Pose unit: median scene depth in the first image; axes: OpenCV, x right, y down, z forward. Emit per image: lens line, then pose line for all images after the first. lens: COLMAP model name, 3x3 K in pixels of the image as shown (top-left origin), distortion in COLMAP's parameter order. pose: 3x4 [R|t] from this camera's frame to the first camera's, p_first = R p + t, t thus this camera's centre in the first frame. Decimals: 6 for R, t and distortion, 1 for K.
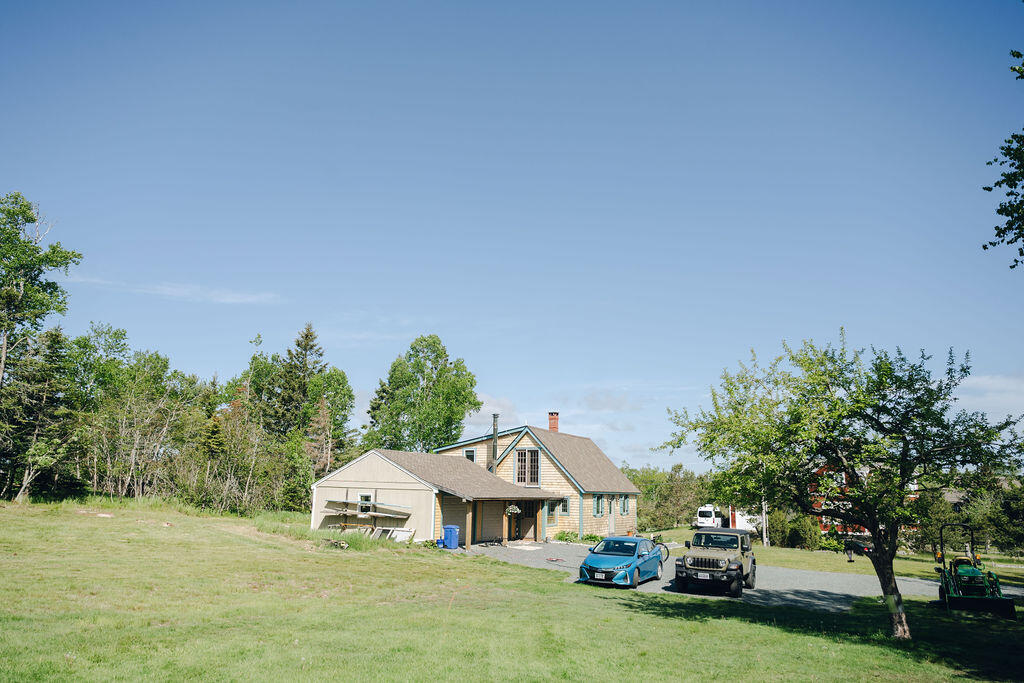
lens RADIAL K [[703.0, 0, 506.5], [0, 703.0, 342.5], [0, 0, 1]] dist [-0.037881, 0.048387]
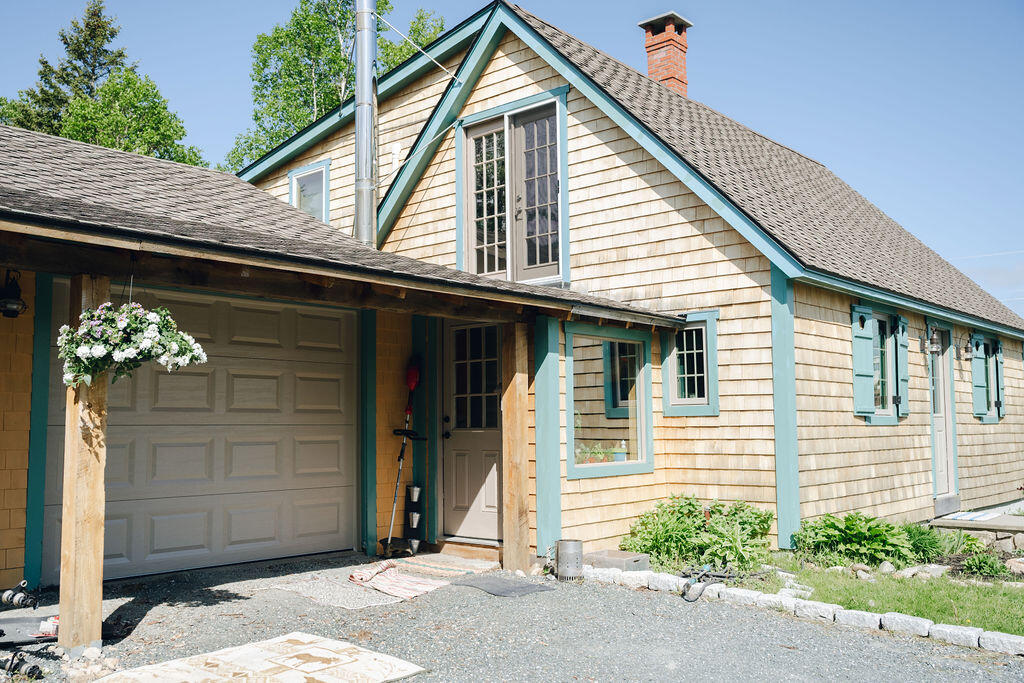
lens RADIAL K [[940.7, 0, 496.9], [0, 940.7, 342.6], [0, 0, 1]] dist [-0.001989, 0.014372]
pose [[0.975313, -0.047952, -0.215558, 0.084104], [0.073346, 0.991066, 0.111397, 0.190709], [0.208291, -0.124458, 0.970116, 0.730270]]
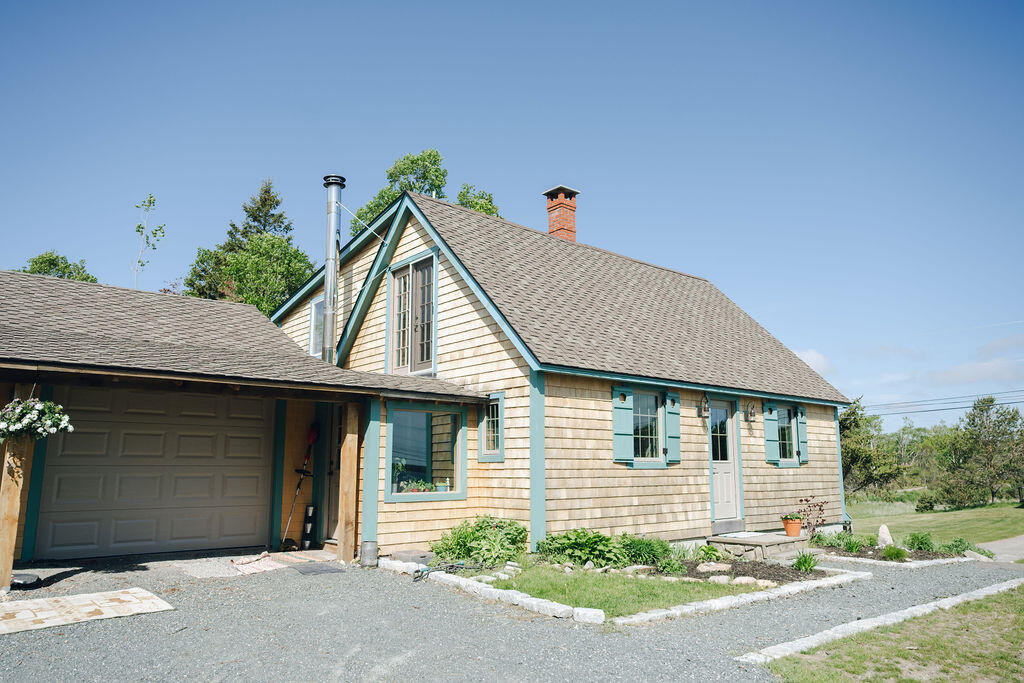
lens RADIAL K [[703.0, 0, 506.5], [0, 703.0, 342.5], [0, 0, 1]] dist [-0.037881, 0.048387]
pose [[0.933294, -0.085759, -0.348722, 0.180738], [0.095935, 0.995316, 0.011980, 0.191221], [0.346061, -0.044636, 0.937149, 0.722287]]
